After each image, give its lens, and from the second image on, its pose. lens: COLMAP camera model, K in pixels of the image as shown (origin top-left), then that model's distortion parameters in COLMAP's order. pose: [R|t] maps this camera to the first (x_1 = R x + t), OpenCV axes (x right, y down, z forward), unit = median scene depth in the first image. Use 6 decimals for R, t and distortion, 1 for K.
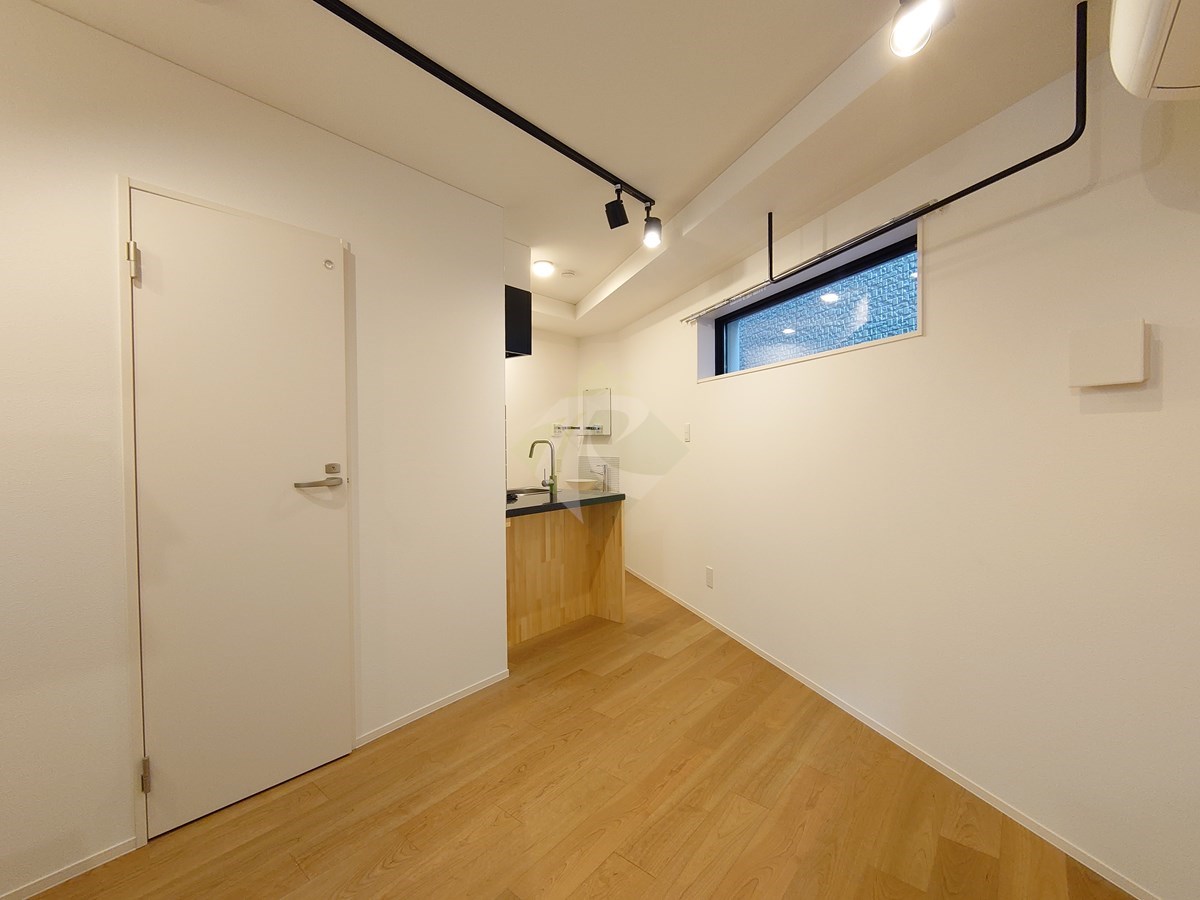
lens RADIAL K [[515.5, 0, 600.0], [0, 515.5, 450.0], [0, 0, 1]] dist [-0.001717, -0.001240]
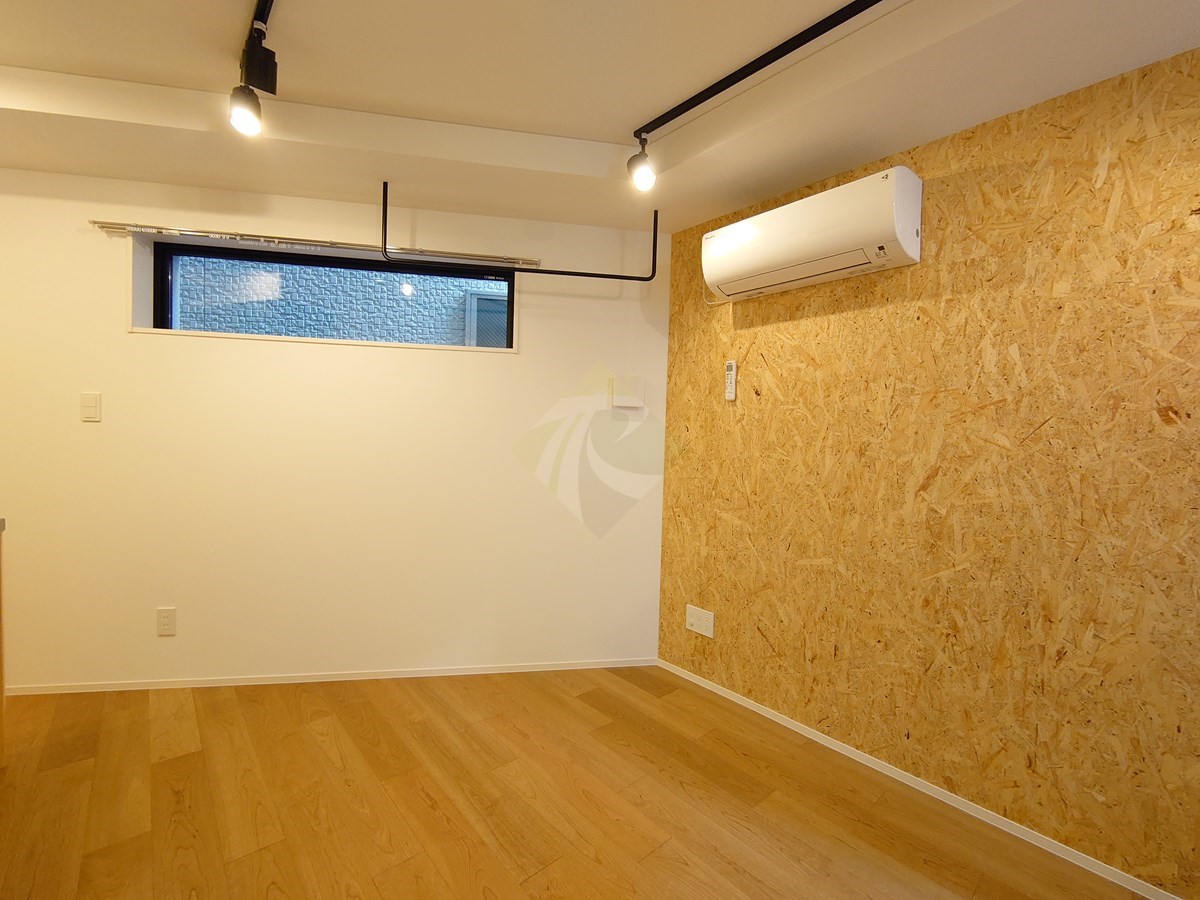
lens RADIAL K [[515.5, 0, 600.0], [0, 515.5, 450.0], [0, 0, 1]] dist [-0.001717, -0.001240]
pose [[0.154222, -0.020391, 0.987826, -0.571060], [-0.010158, 0.999701, 0.022222, -0.004854], [-0.987984, -0.013461, 0.153969, 0.502263]]
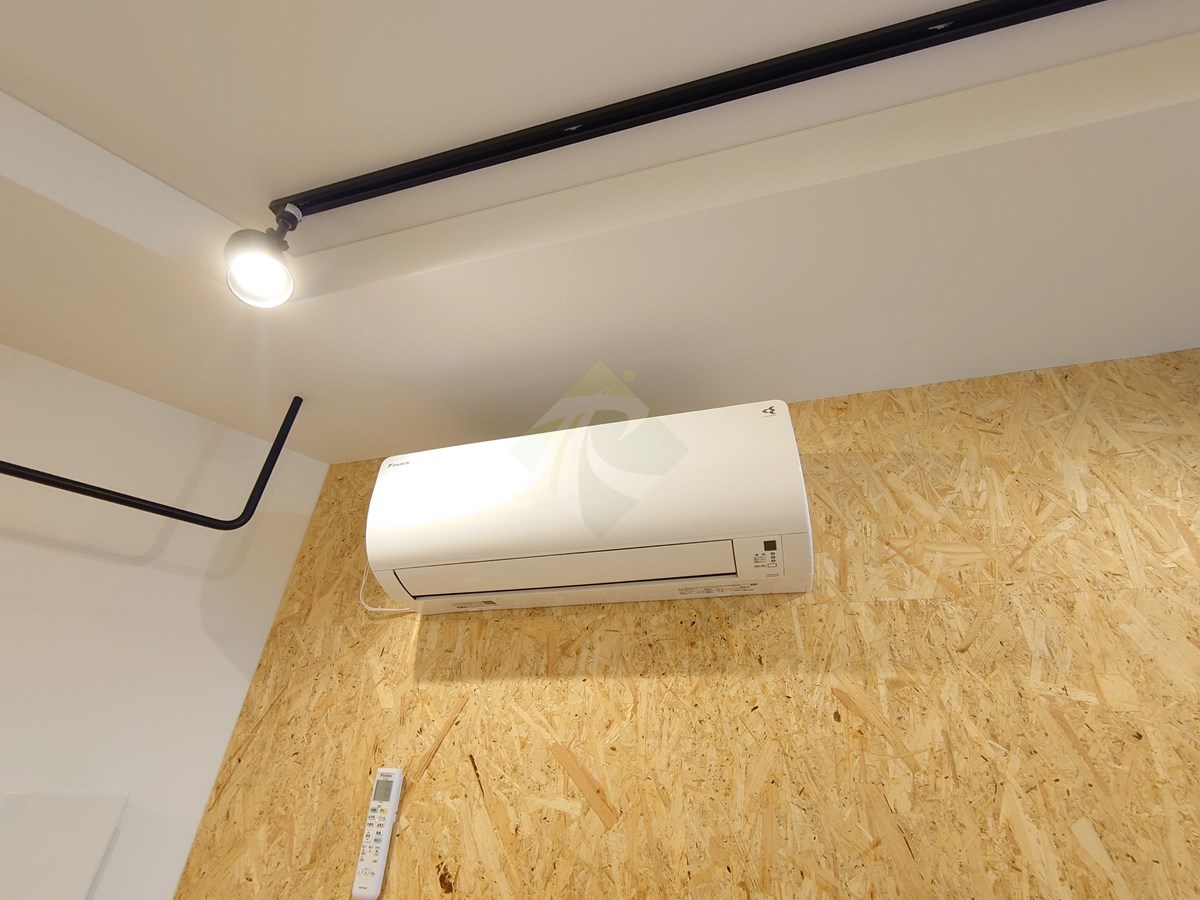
lens RADIAL K [[515.5, 0, 600.0], [0, 515.5, 450.0], [0, 0, 1]] dist [-0.001717, -0.001240]
pose [[-0.408260, 0.486559, 0.772388, 0.021484], [-0.011545, 0.843294, -0.537328, -0.163292], [-0.912793, -0.228287, -0.338666, 0.445762]]
